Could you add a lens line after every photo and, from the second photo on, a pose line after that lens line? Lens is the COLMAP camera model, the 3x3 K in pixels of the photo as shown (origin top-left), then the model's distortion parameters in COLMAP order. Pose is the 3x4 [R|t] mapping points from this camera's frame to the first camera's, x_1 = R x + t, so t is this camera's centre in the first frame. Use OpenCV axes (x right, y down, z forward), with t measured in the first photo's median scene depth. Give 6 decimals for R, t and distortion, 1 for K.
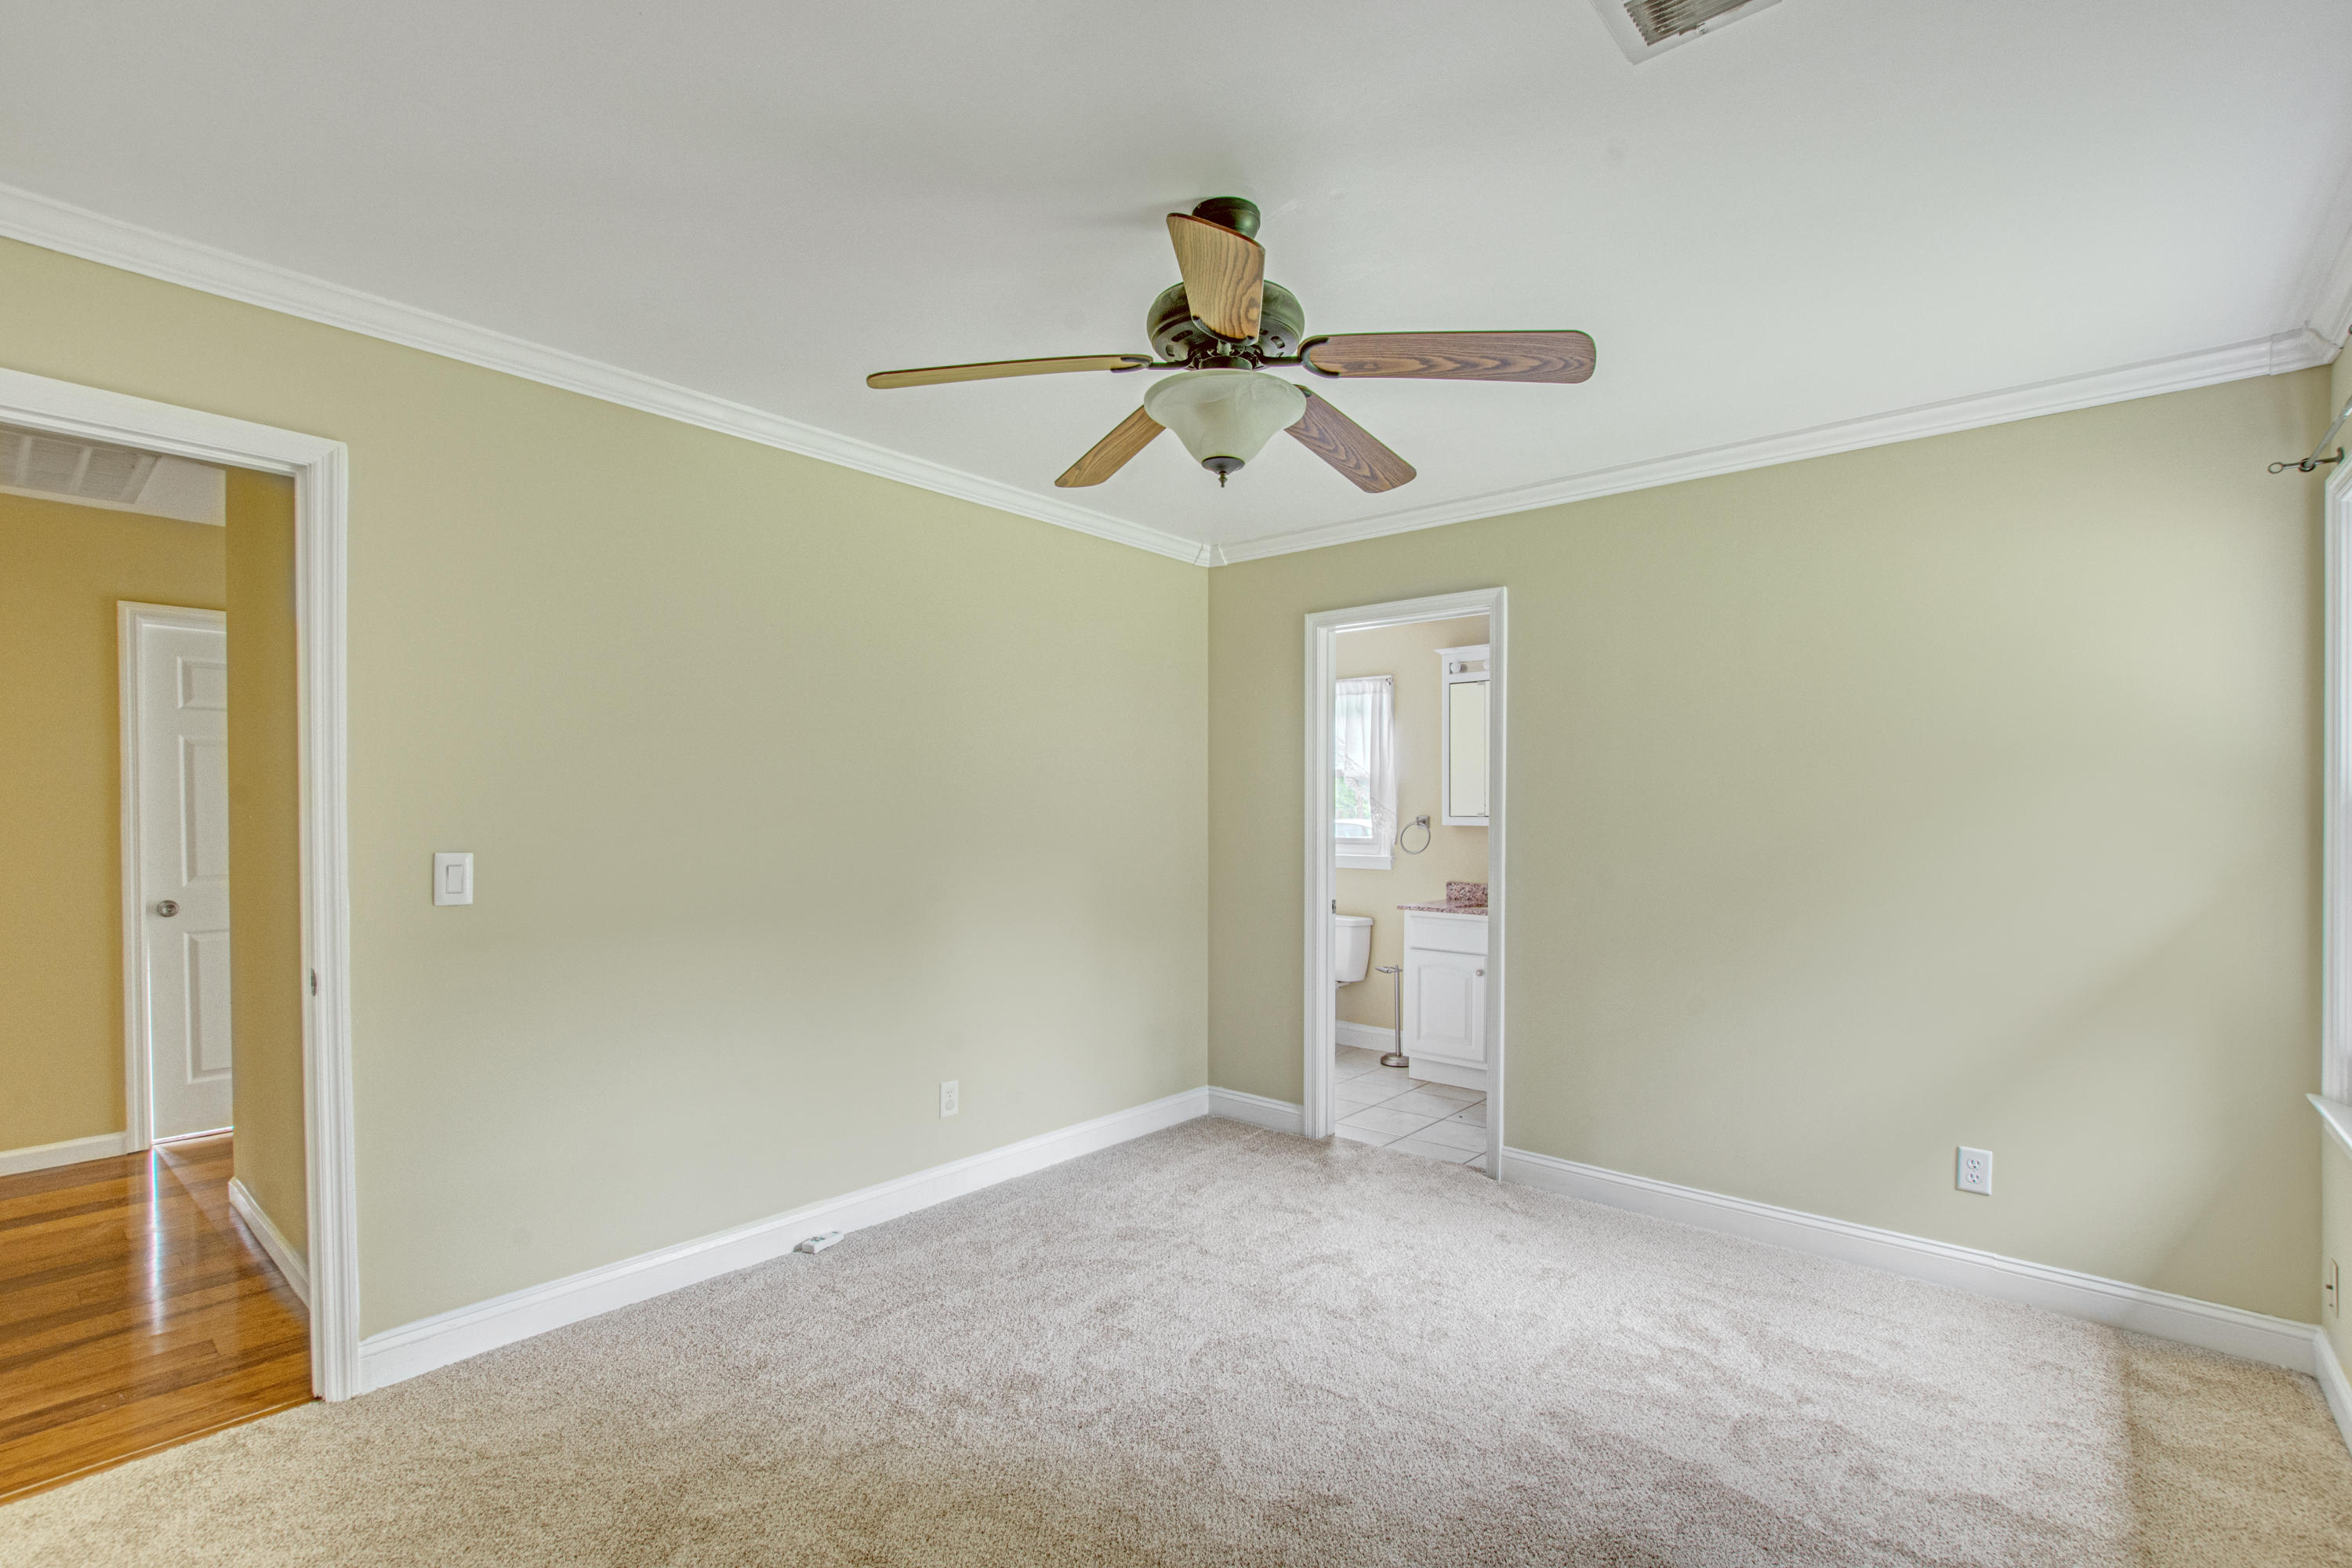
lens RADIAL K [[1077.9, 0, 1185.5], [0, 1077.9, 822.5], [0, 0, 1]] dist [-0.023967, -0.000152]
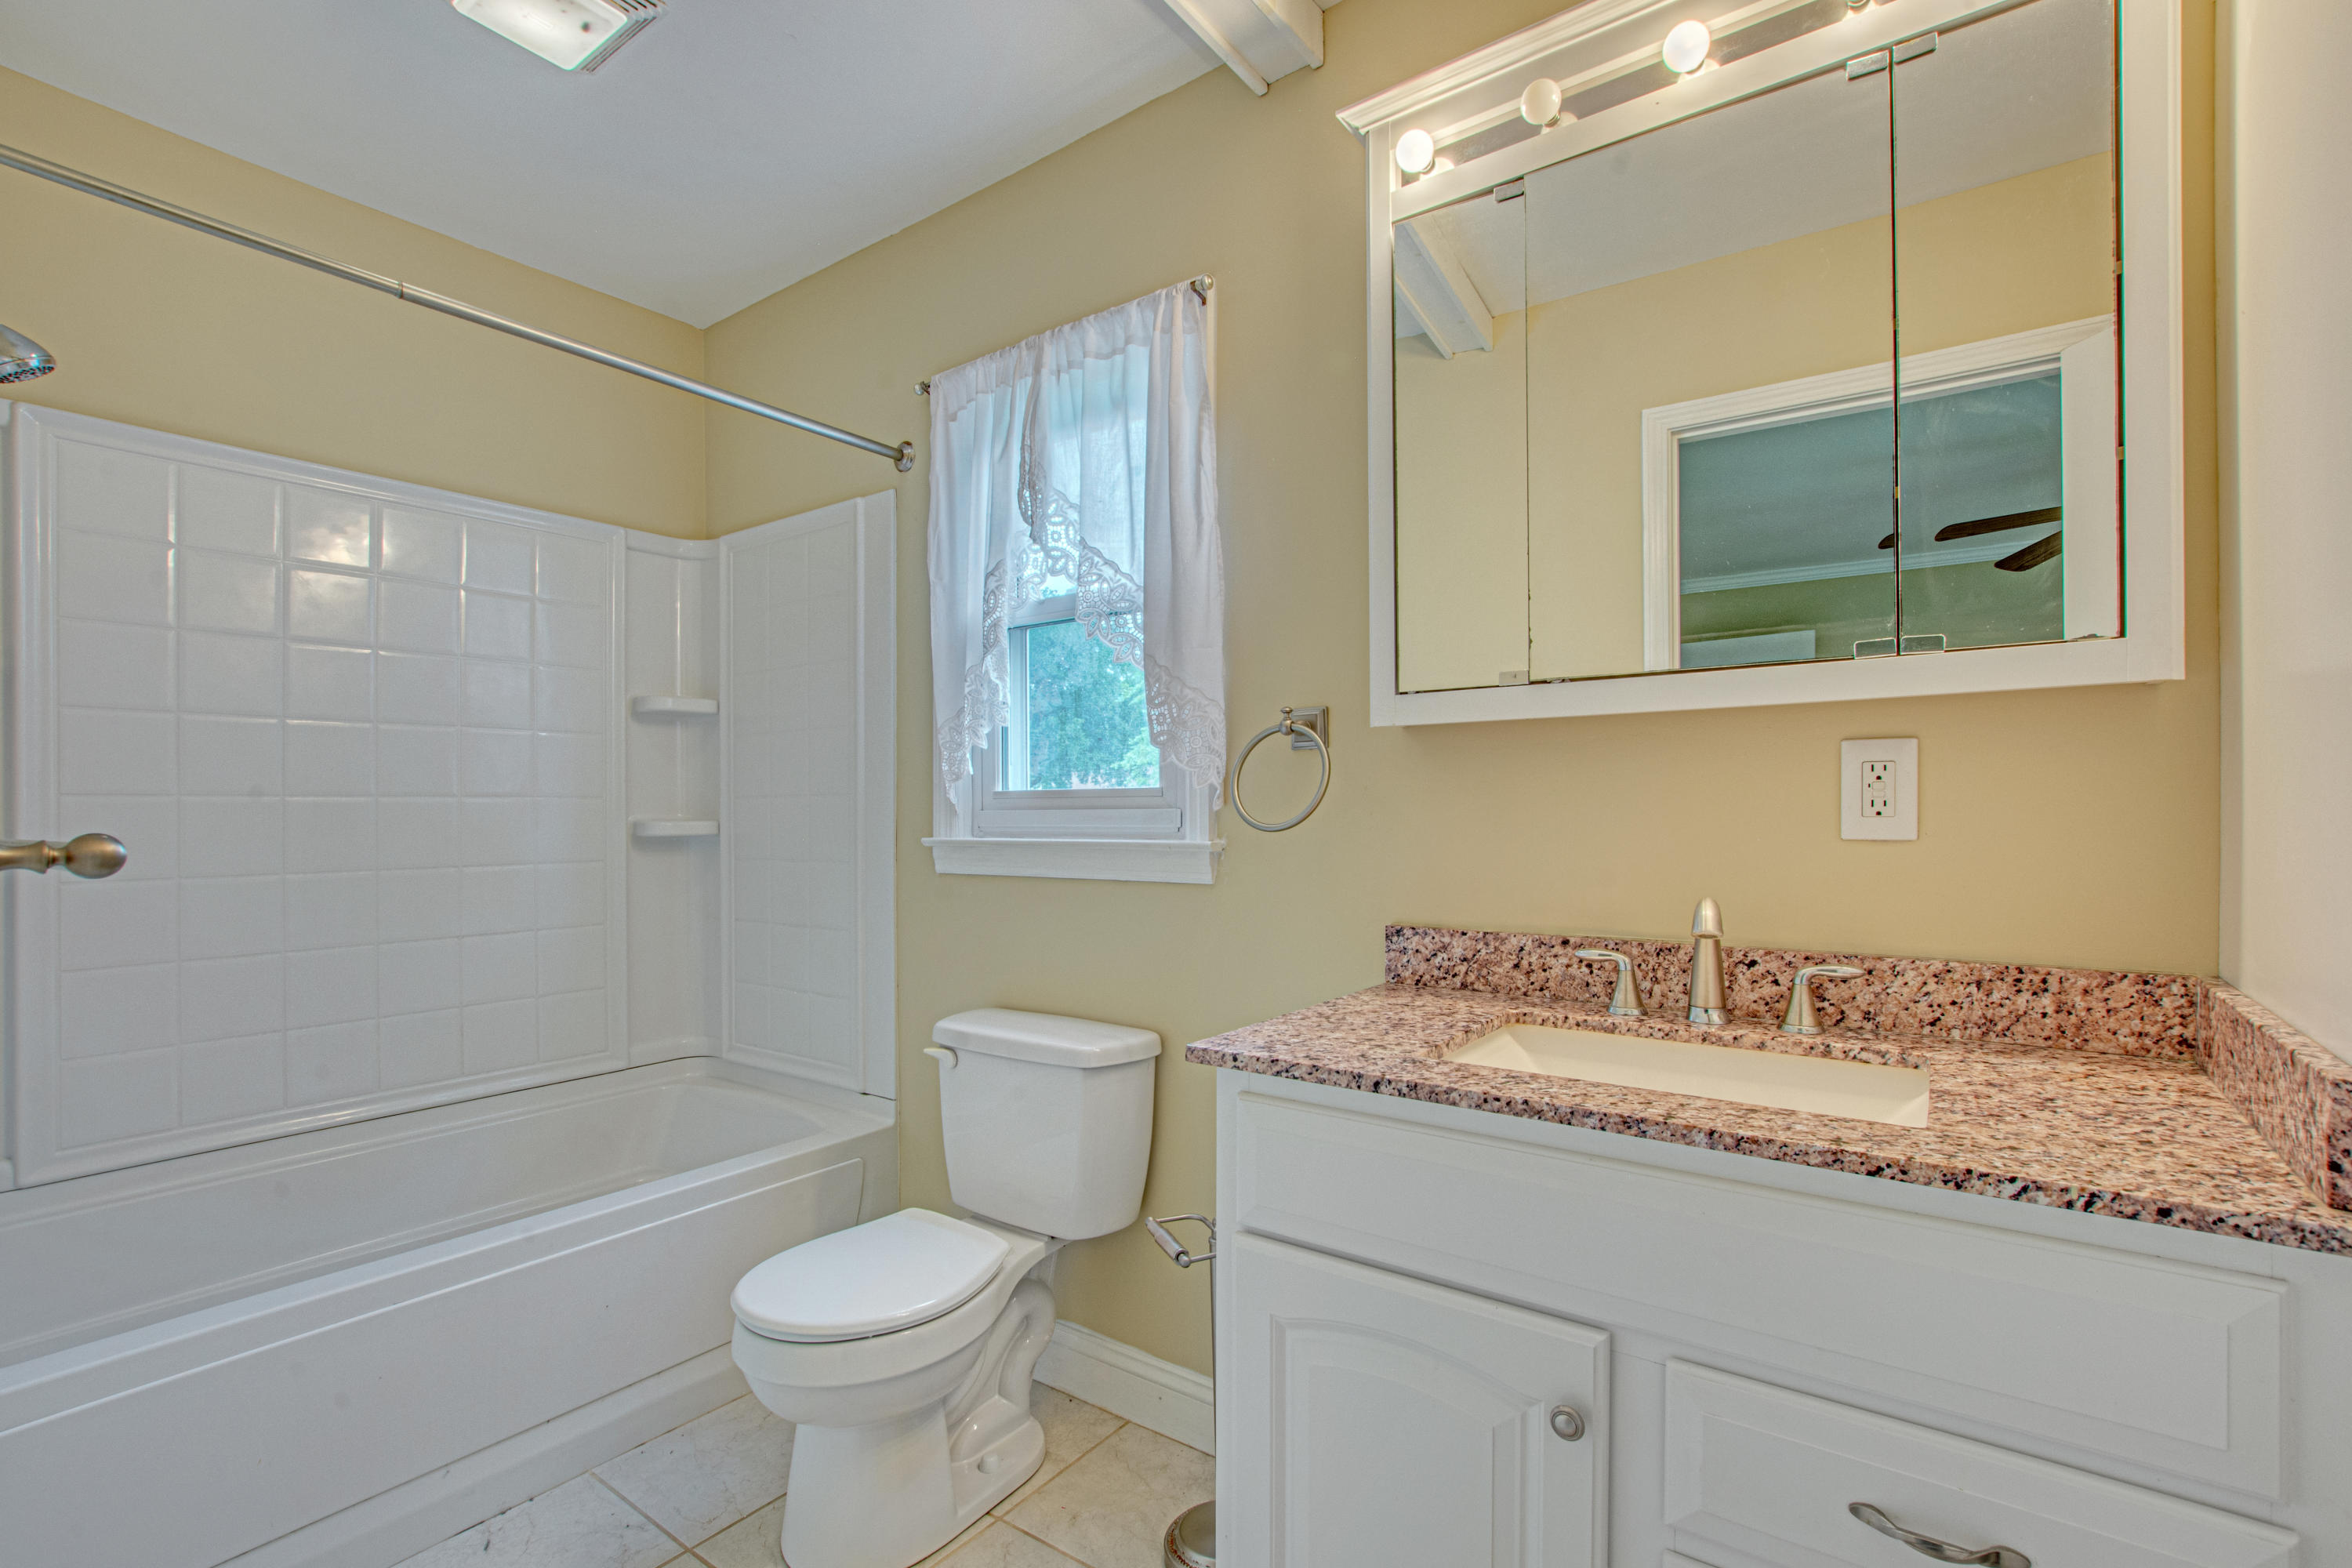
lens RADIAL K [[1077.9, 0, 1185.5], [0, 1077.9, 822.5], [0, 0, 1]] dist [-0.023967, -0.000152]
pose [[0.997046, -0.009614, 0.076207, 0.270114], [0.009481, 0.999953, 0.002101, 0.042279], [-0.076223, -0.001372, 0.997090, 1.158945]]
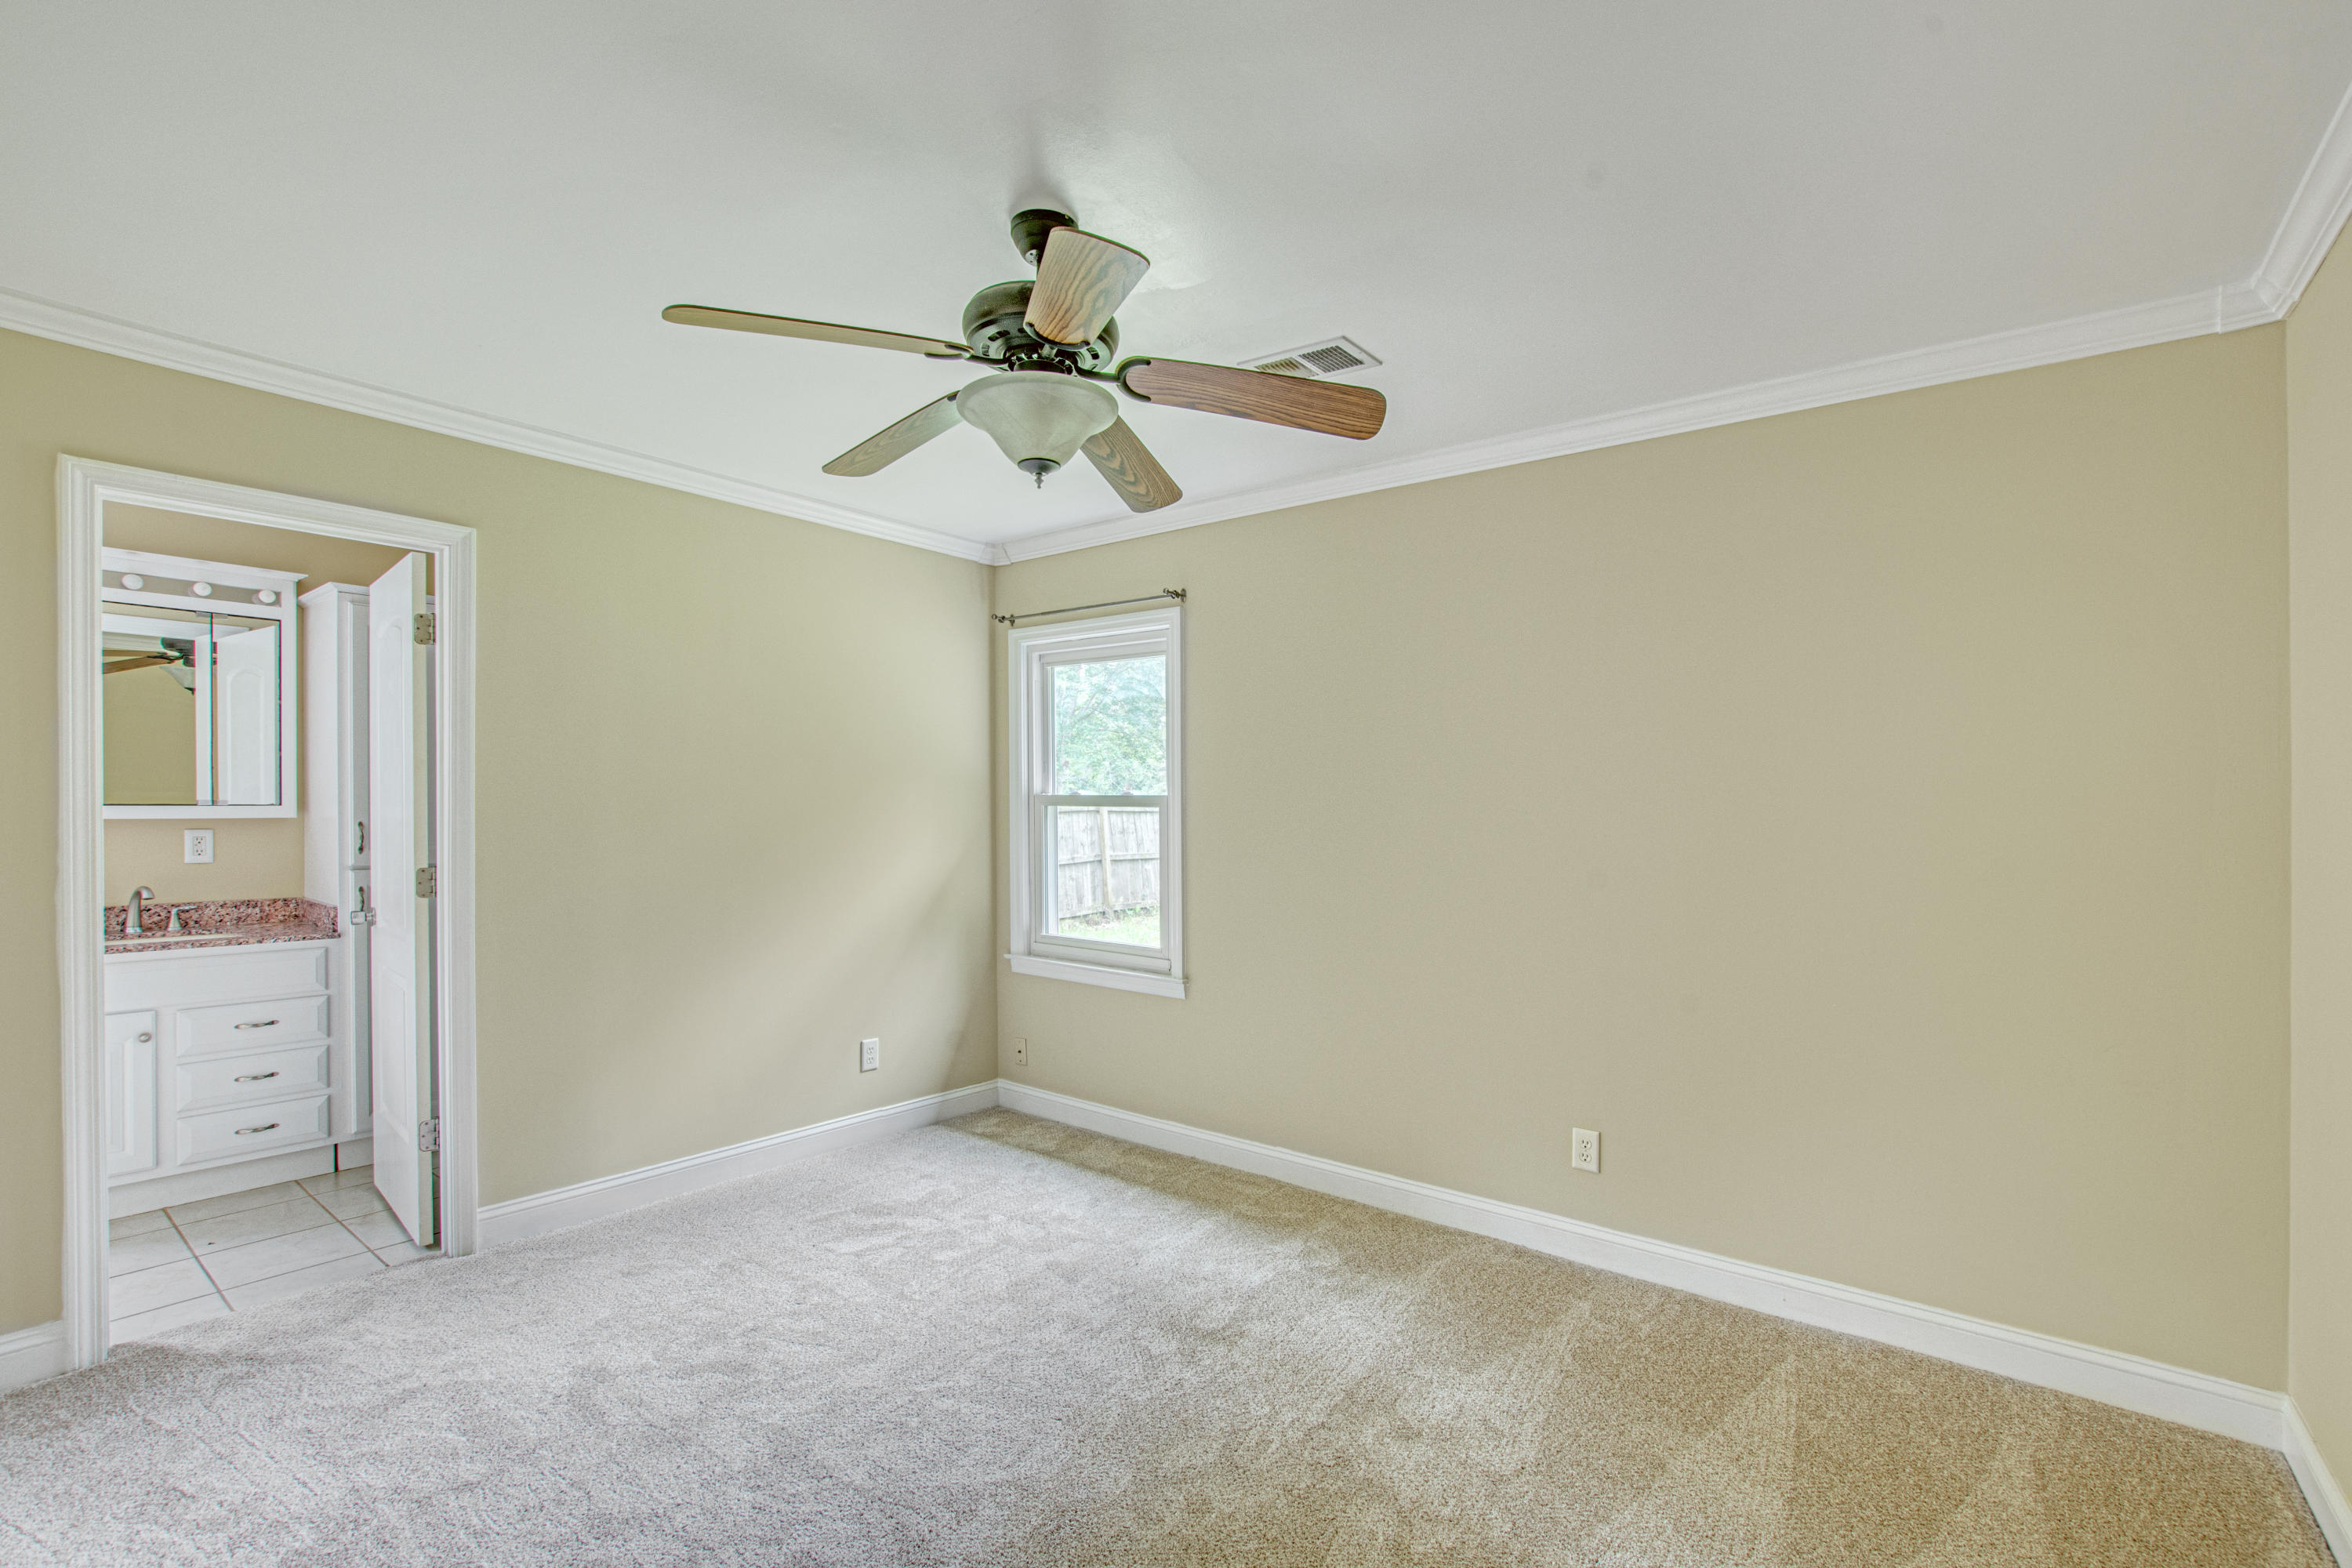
lens RADIAL K [[1027.6, 0, 1151.6], [0, 1027.6, 819.3], [0, 0, 1]] dist [-0.001326, -0.001130]
pose [[-0.018740, -0.018266, 0.999658, -0.544039], [-0.000817, 0.999833, 0.018254, -0.014249], [-0.999824, -0.000474, -0.018751, 0.540471]]
